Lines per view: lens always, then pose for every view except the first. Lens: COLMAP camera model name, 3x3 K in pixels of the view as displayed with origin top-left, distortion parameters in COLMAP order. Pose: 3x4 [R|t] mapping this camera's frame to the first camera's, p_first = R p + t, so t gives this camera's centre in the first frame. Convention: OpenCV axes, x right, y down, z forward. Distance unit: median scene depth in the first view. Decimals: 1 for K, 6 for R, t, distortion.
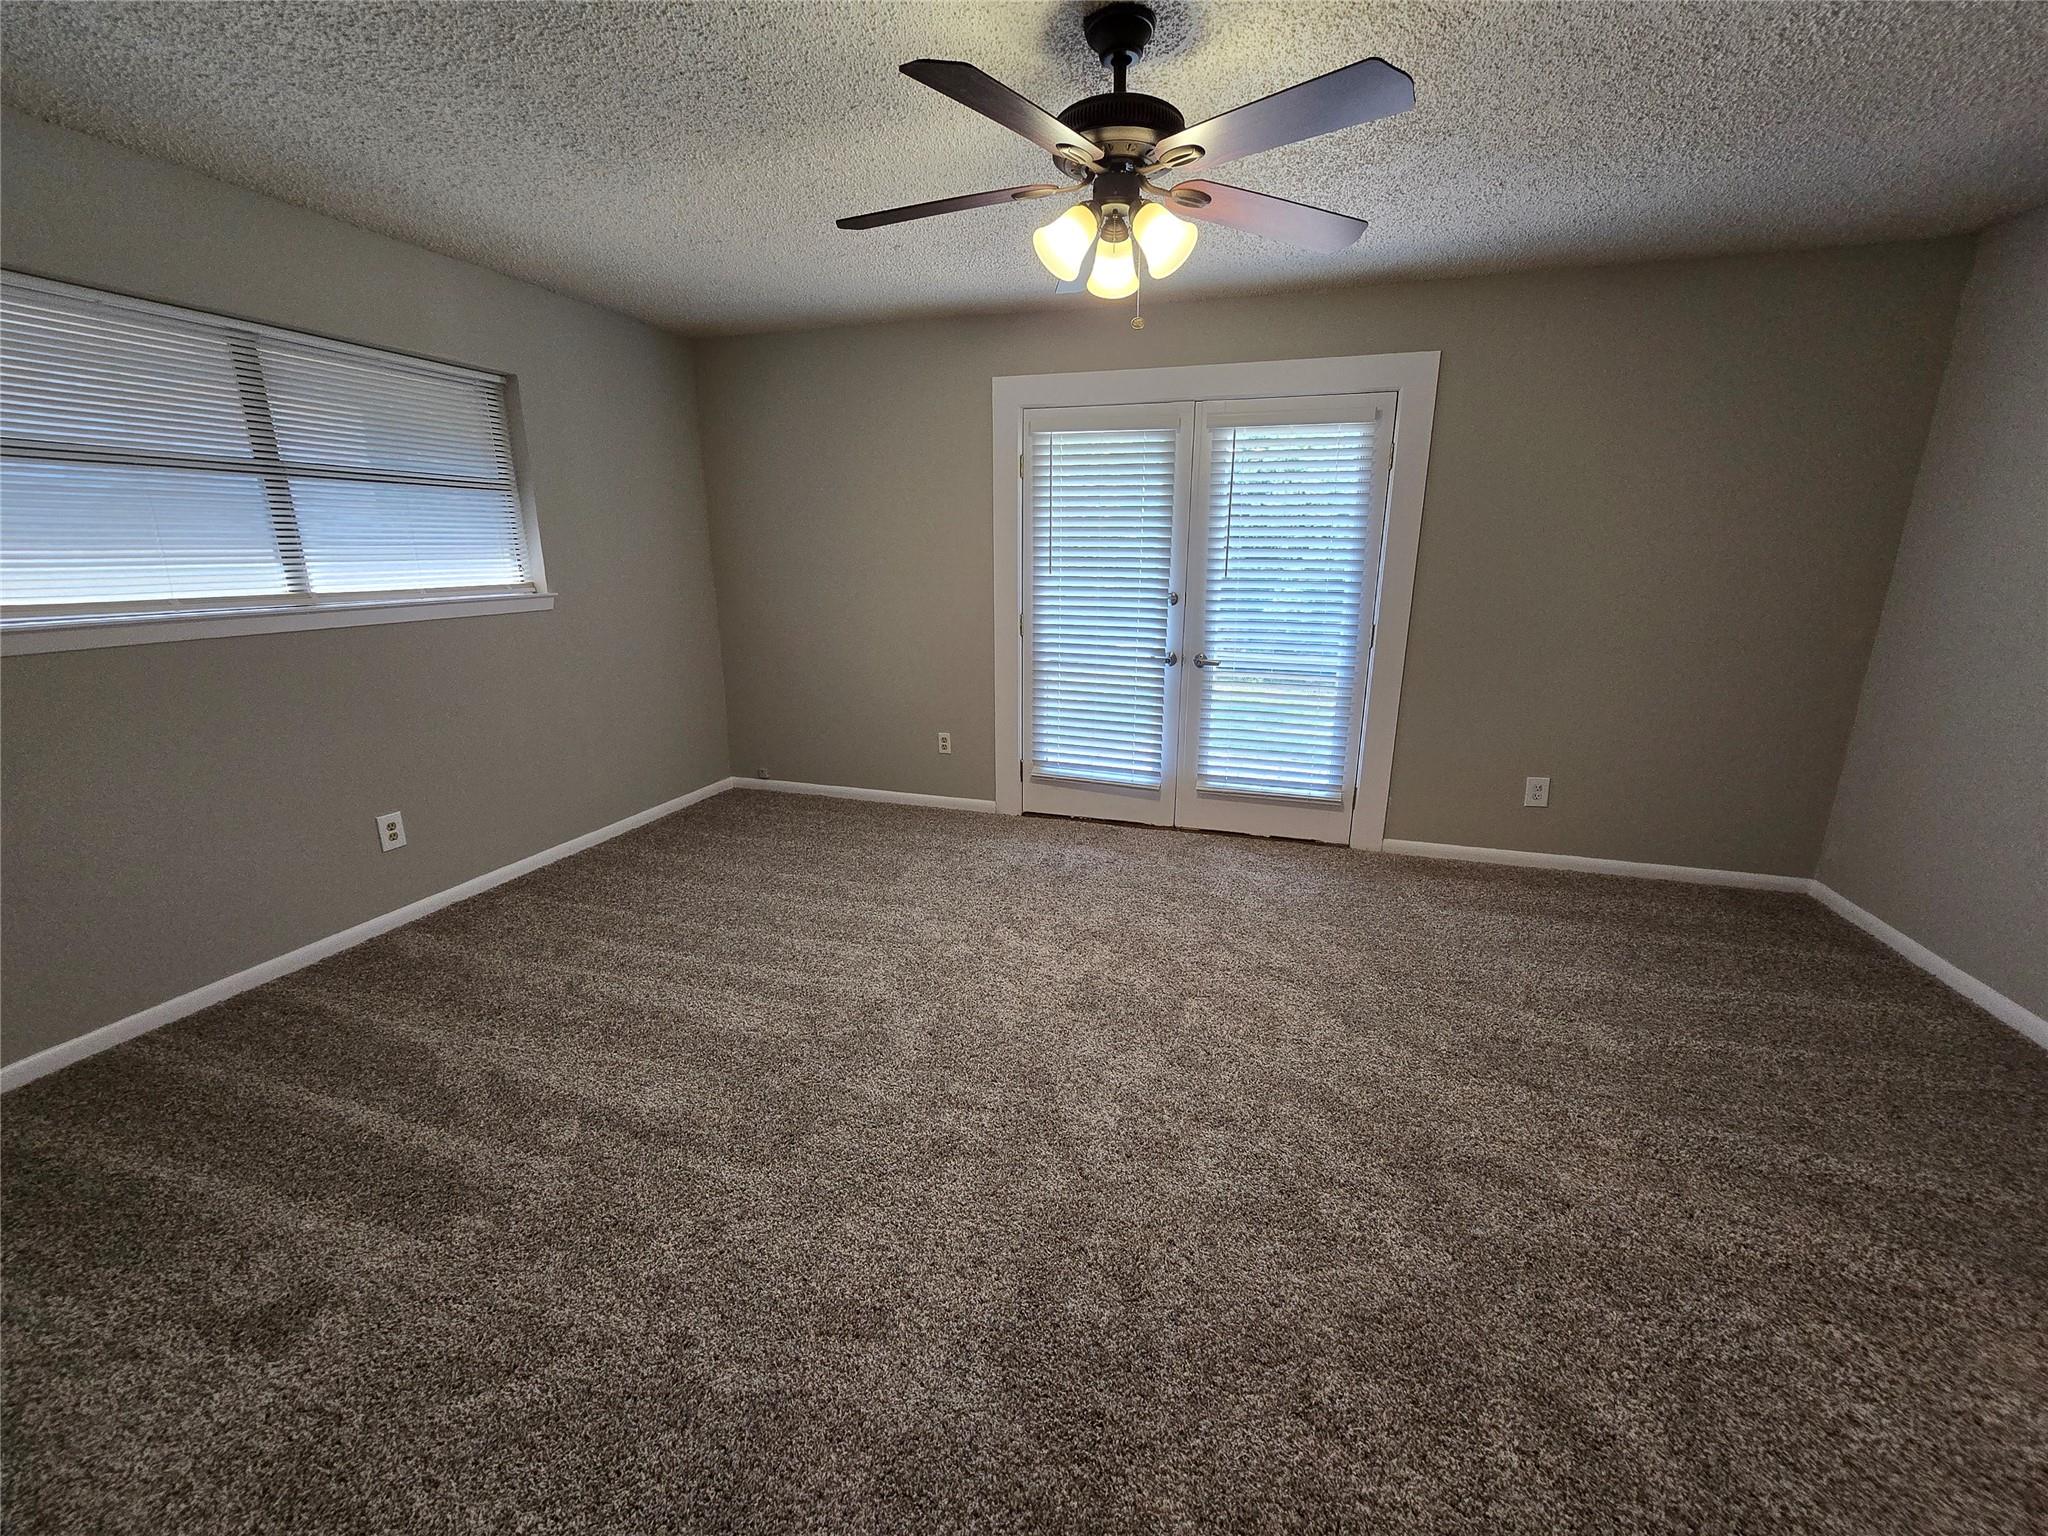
lens RADIAL K [[838.3, 0, 1029.3], [0, 838.3, 761.9], [0, 0, 1]] dist [-0.004625, 0.001222]
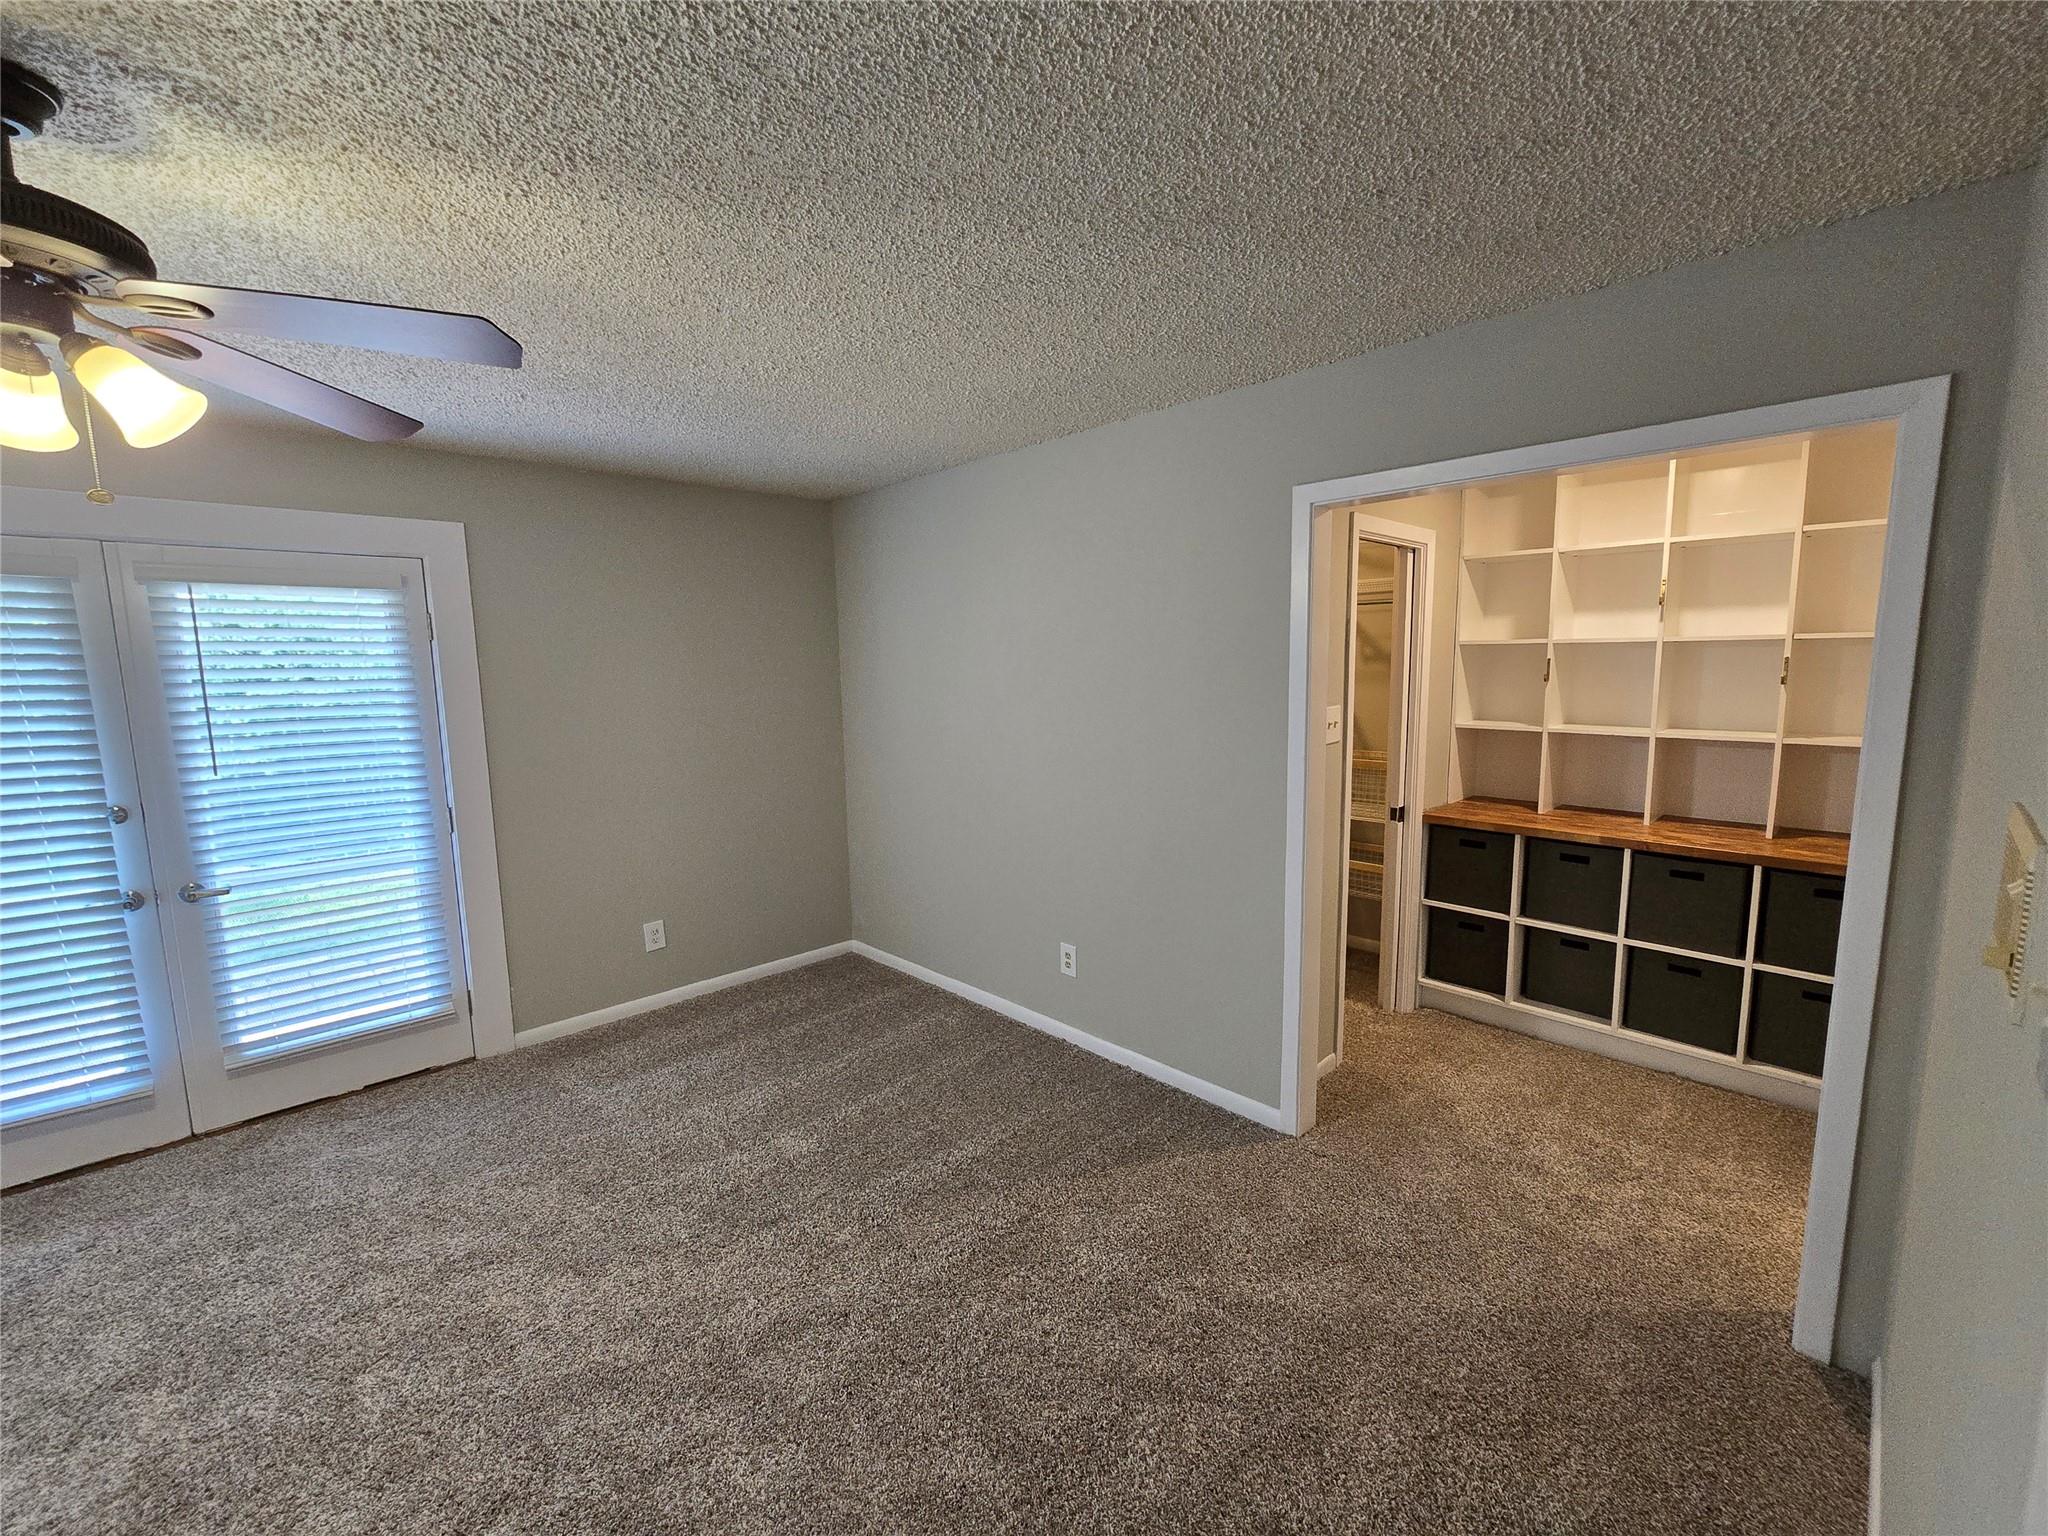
lens RADIAL K [[838.3, 0, 1027.5], [0, 838.3, 770.5], [0, 0, 1]] dist [-0.004625, 0.001222]
pose [[0.483975, -0.124144, 0.866231, -0.076688], [0.238885, 0.971031, 0.005696, -0.079847], [-0.841845, 0.204173, 0.499611, 0.039108]]
